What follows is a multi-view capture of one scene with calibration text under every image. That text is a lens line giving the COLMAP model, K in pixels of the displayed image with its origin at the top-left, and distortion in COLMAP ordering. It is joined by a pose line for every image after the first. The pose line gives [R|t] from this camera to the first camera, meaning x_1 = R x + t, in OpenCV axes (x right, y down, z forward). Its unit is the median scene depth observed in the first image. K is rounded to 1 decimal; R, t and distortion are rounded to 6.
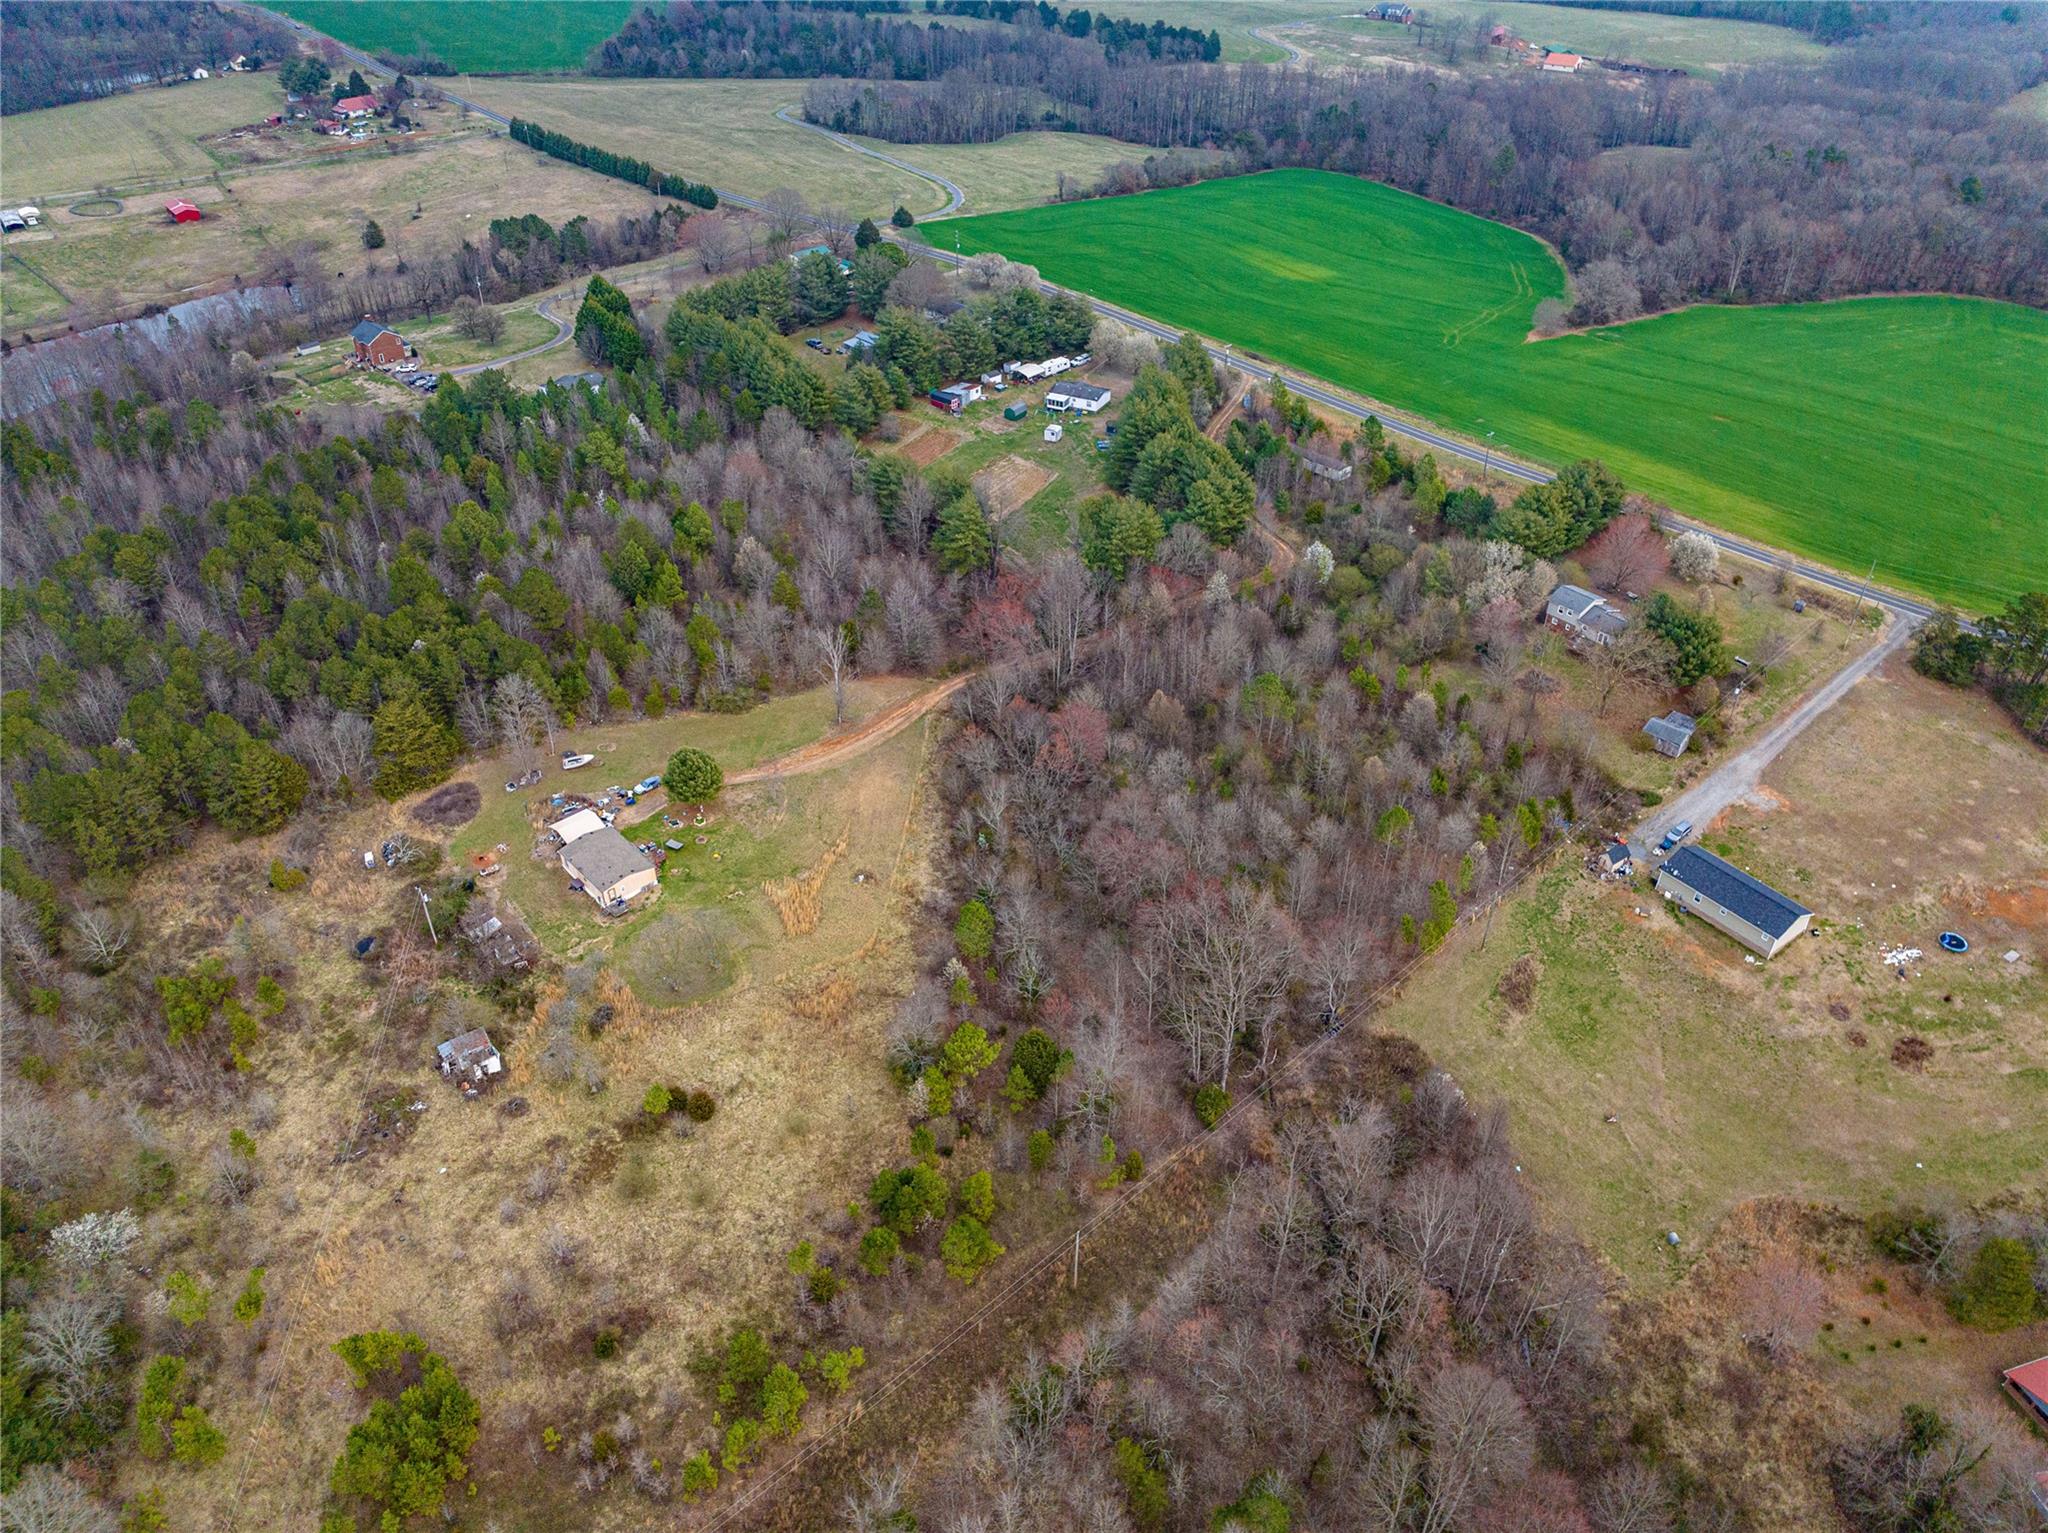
lens RADIAL K [[1451.4, 0, 1030.4], [0, 1451.4, 766.7], [0, 0, 1]] dist [-0.042587, 0.008011]
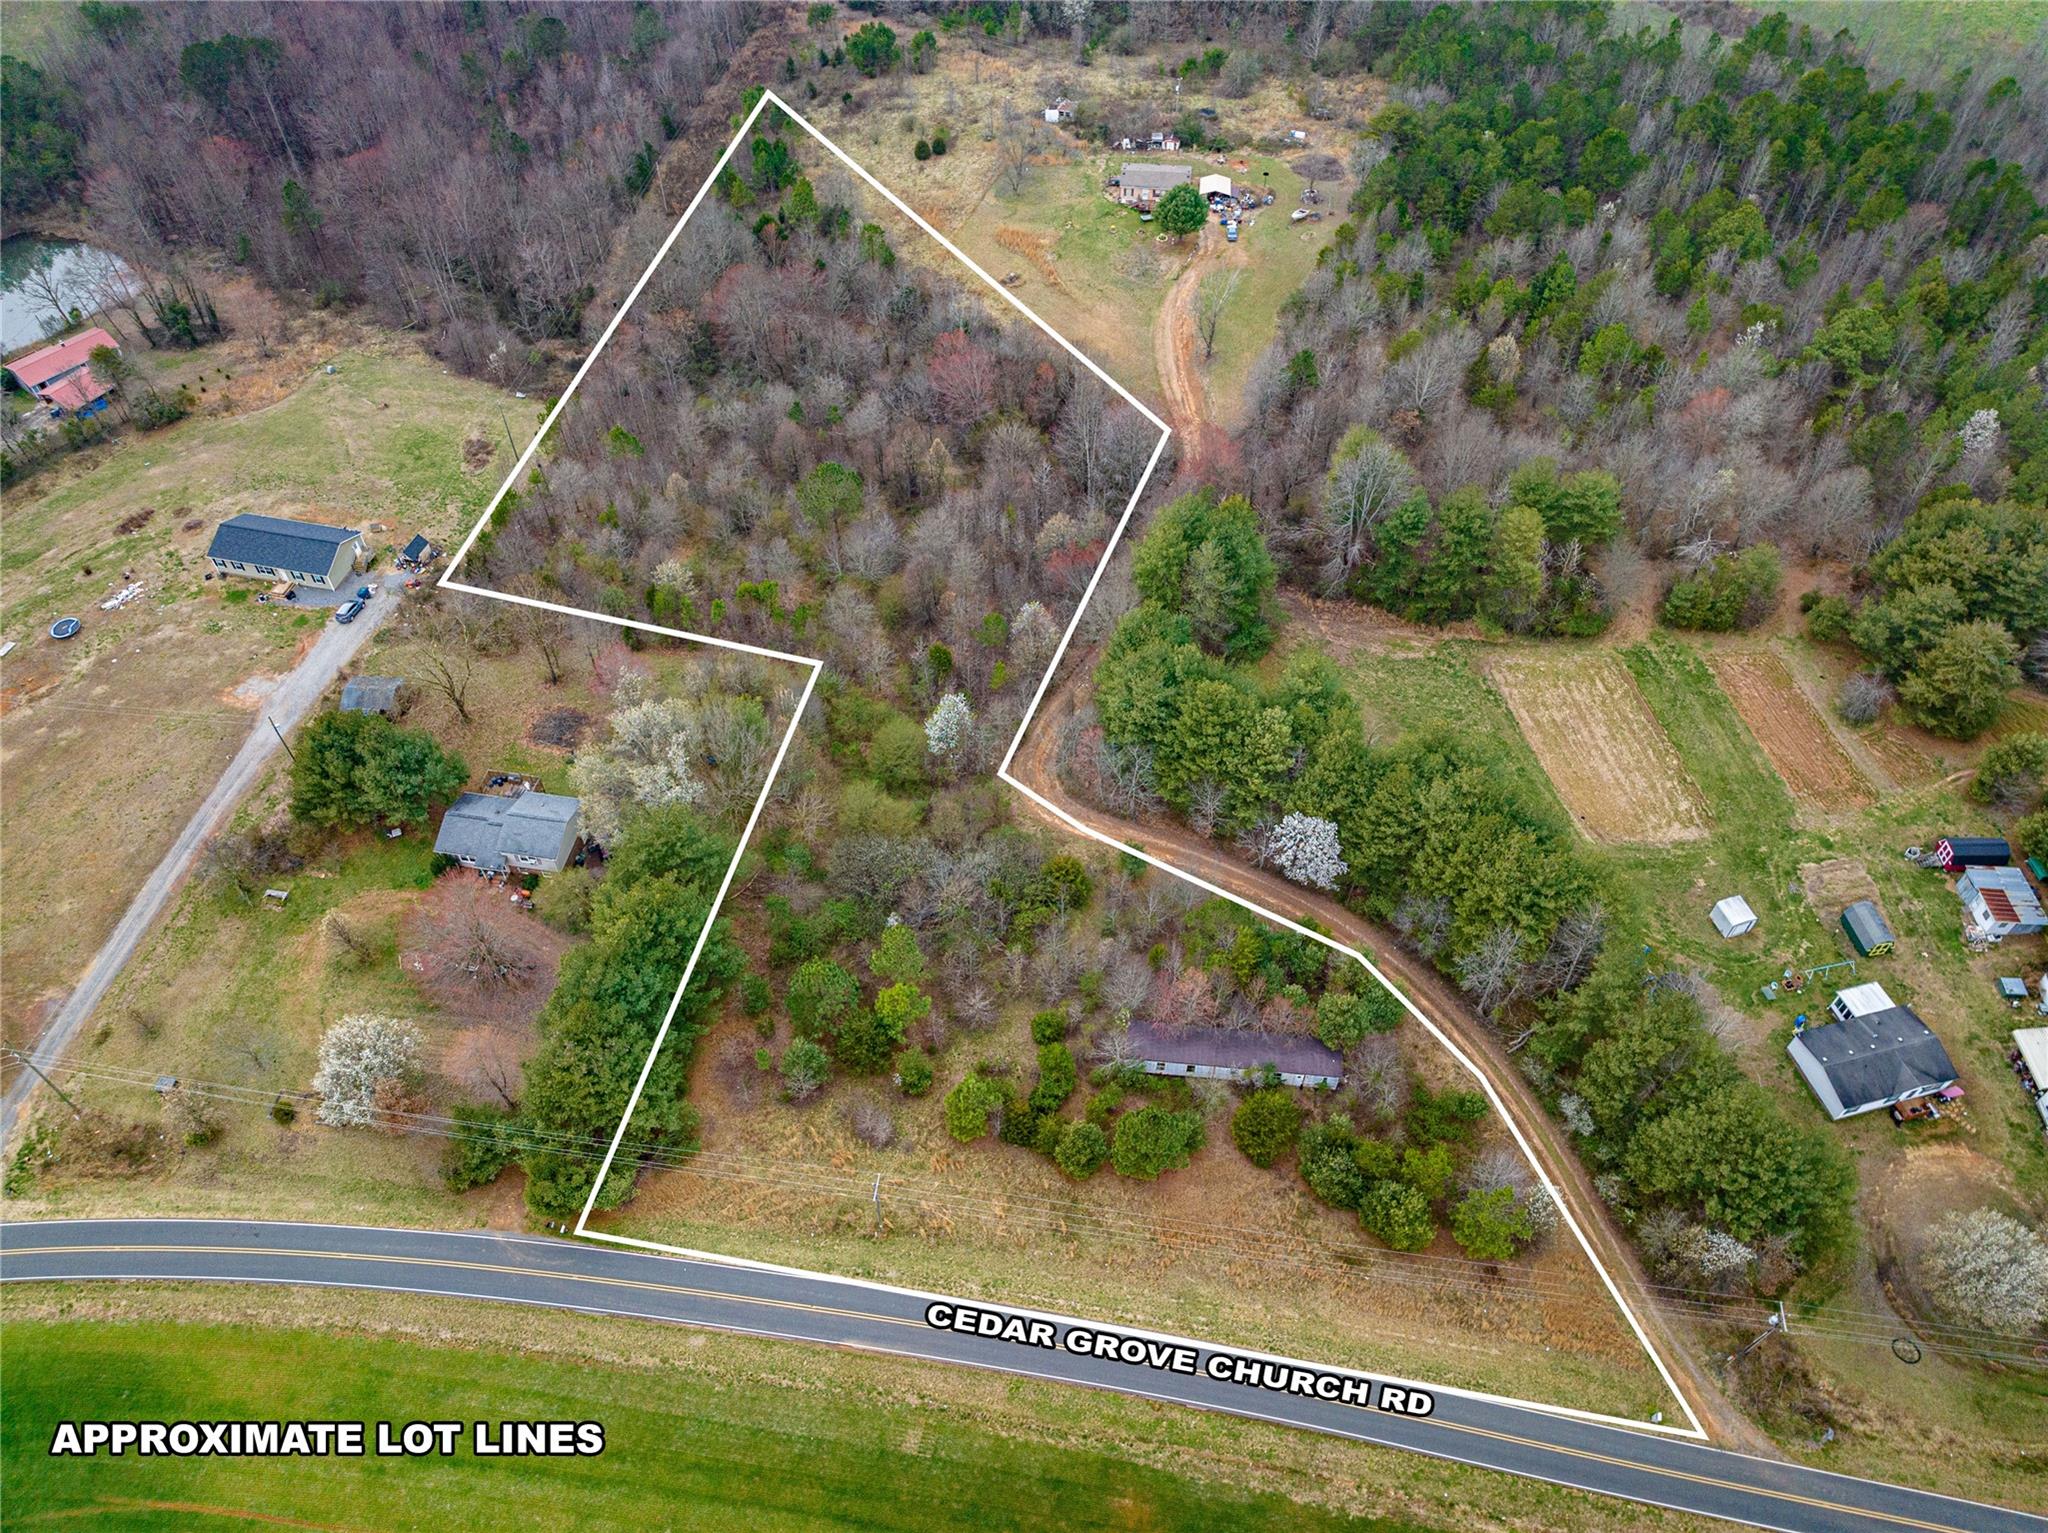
lens RADIAL K [[1451.4, 0, 1030.4], [0, 1451.4, 766.7], [0, 0, 1]] dist [-0.042587, 0.008011]
pose [[-0.756362, 0.496352, -0.426088, 0.556897], [-0.378112, 0.199796, 0.903943, -0.885359], [0.533805, 0.844817, 0.036559, 1.268162]]
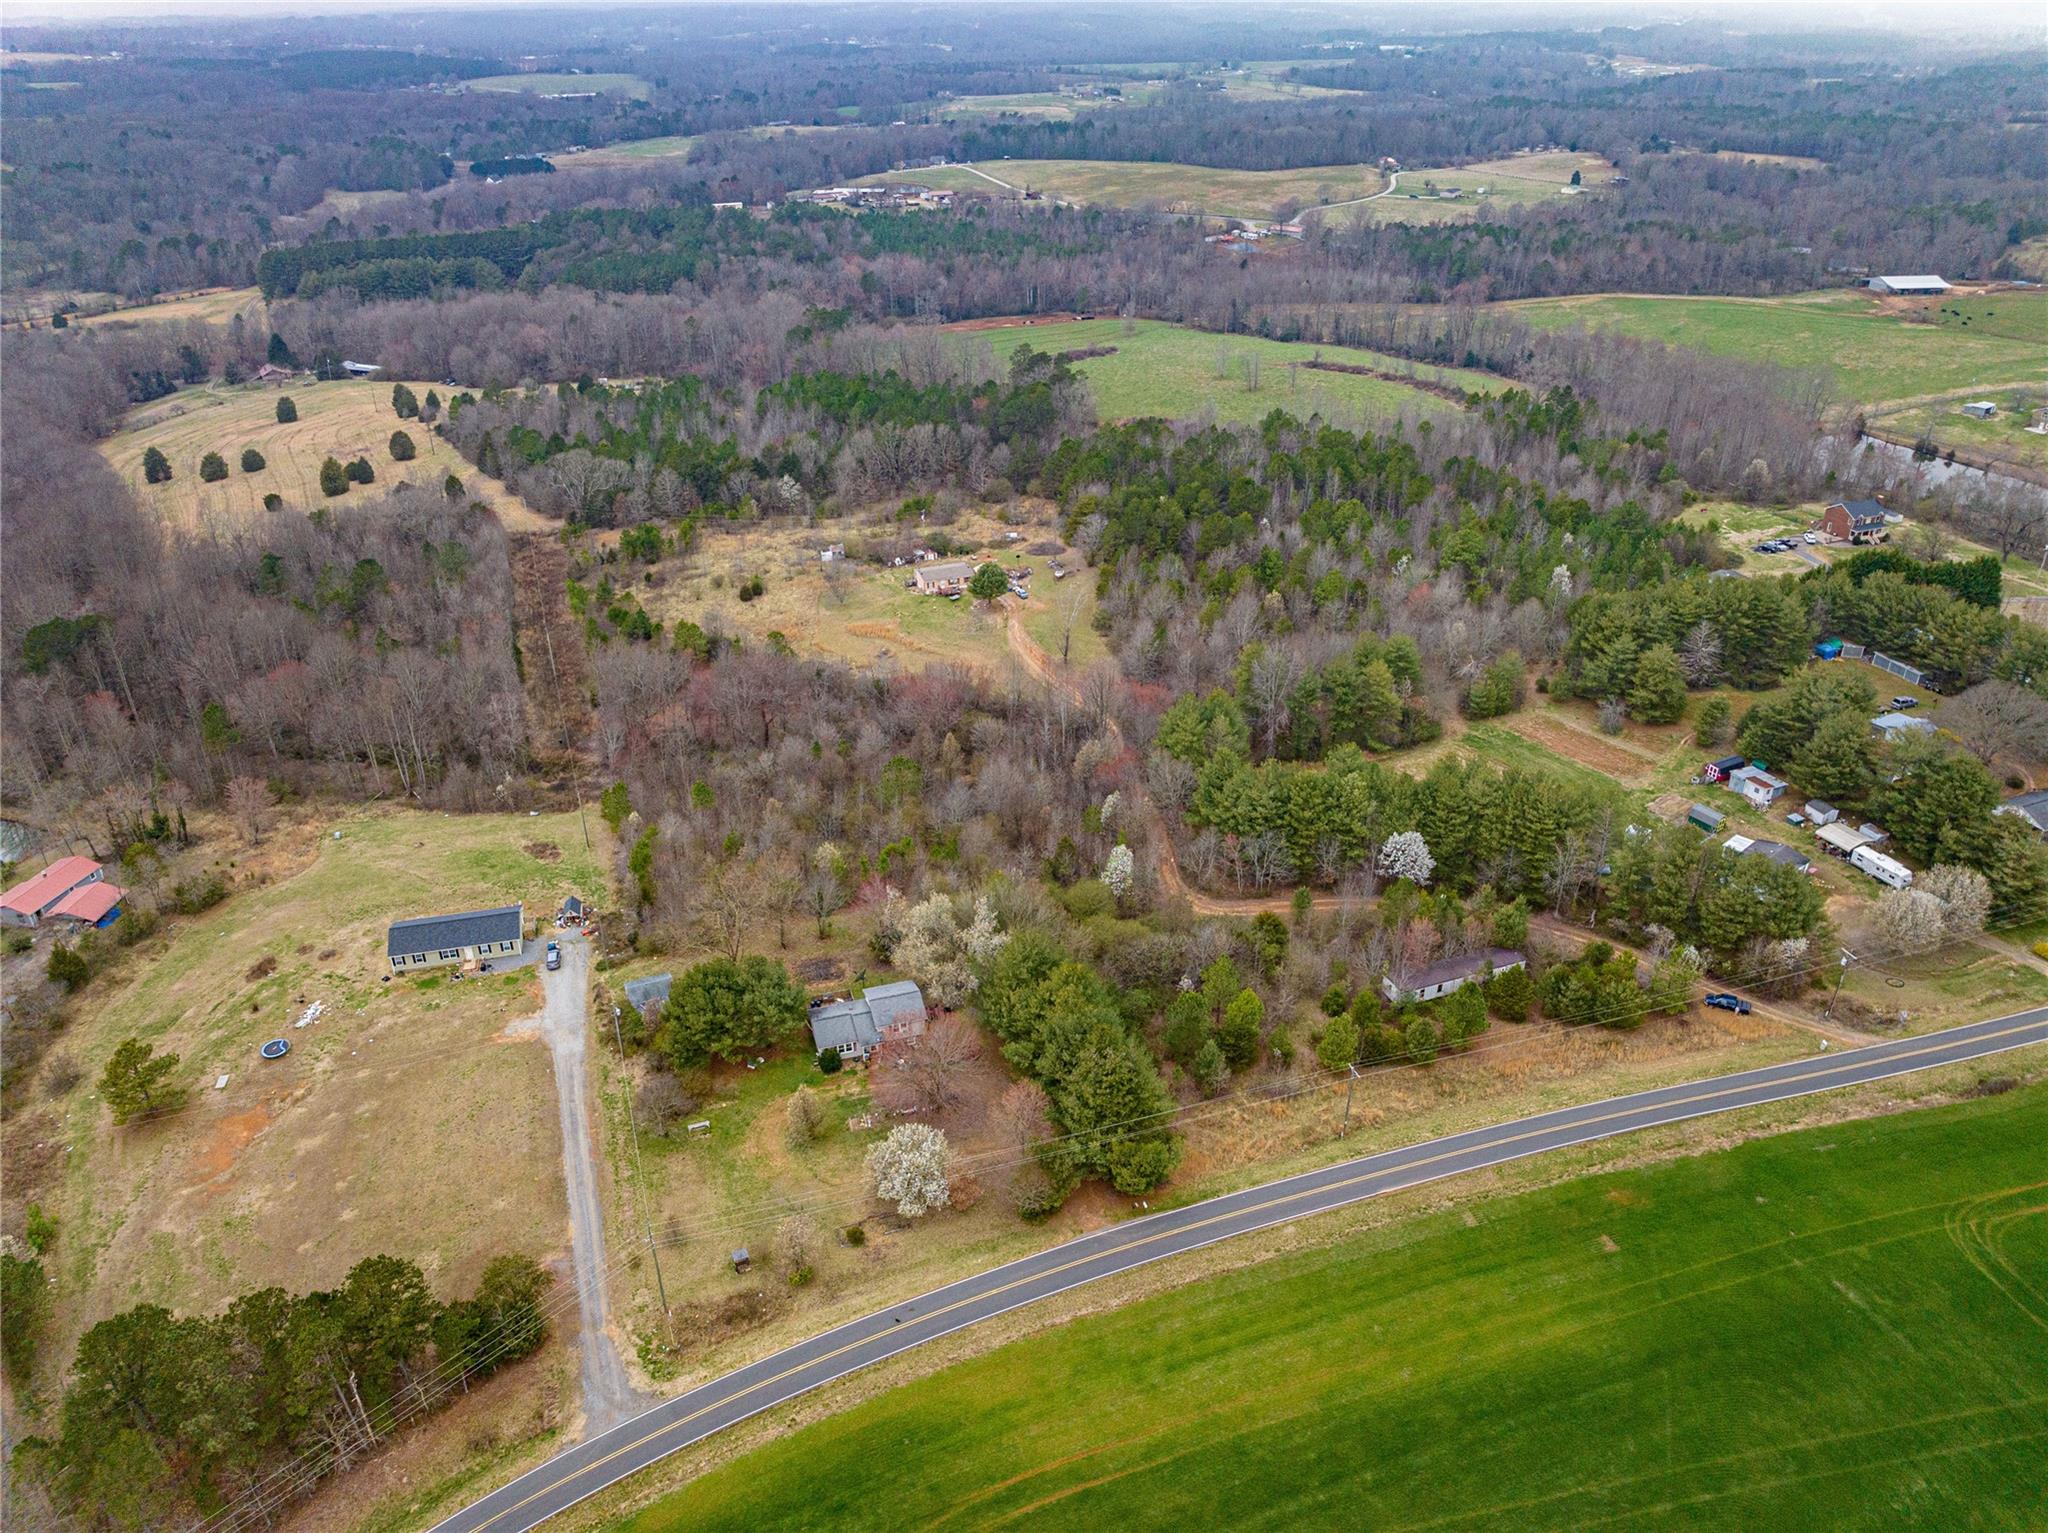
lens RADIAL K [[1451.4, 0, 1030.4], [0, 1451.4, 766.7], [0, 0, 1]] dist [-0.042587, 0.008011]
pose [[-0.375550, 0.445705, -0.812594, 1.067949], [-0.534606, 0.612026, 0.582769, -0.781359], [0.757072, 0.653277, 0.008431, 1.149832]]
